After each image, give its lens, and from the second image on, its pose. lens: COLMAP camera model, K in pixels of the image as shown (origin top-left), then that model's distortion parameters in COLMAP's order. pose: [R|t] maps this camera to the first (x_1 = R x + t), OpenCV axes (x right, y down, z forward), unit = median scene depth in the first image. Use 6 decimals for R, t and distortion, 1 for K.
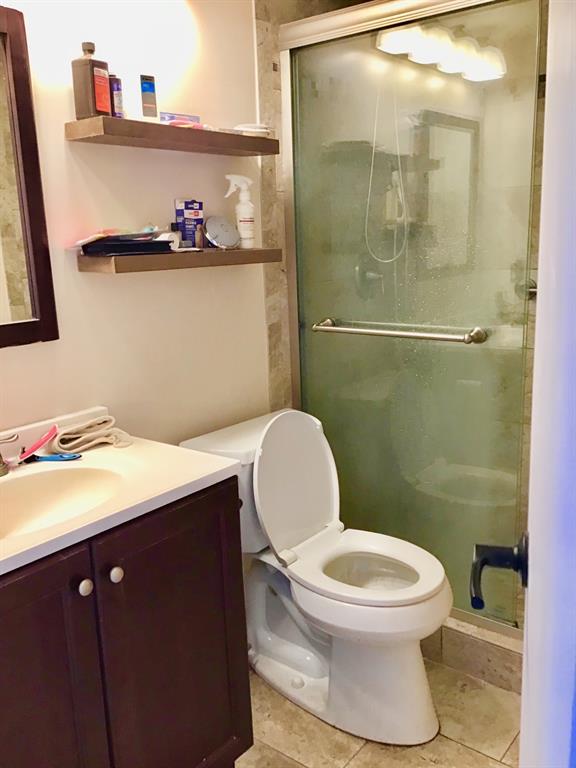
lens RADIAL K [[691.7, 0, 288.0], [0, 691.7, 384.0], [0, 0, 1]] dist [0.058357, -0.076333]
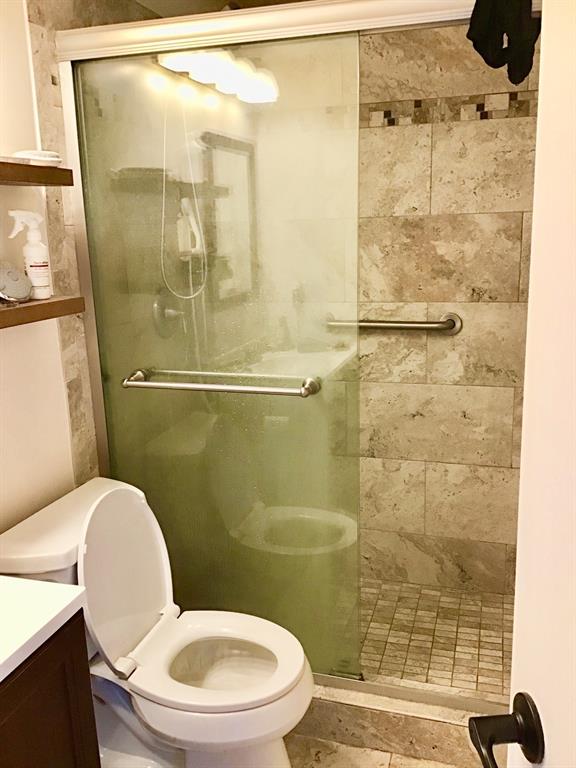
lens RADIAL K [[691.7, 0, 288.0], [0, 691.7, 384.0], [0, 0, 1]] dist [0.058357, -0.076333]
pose [[0.933219, -0.071593, 0.352103, -0.076858], [0.071841, 0.997339, 0.012379, -0.075964], [-0.352053, 0.013743, 0.935879, 0.111140]]
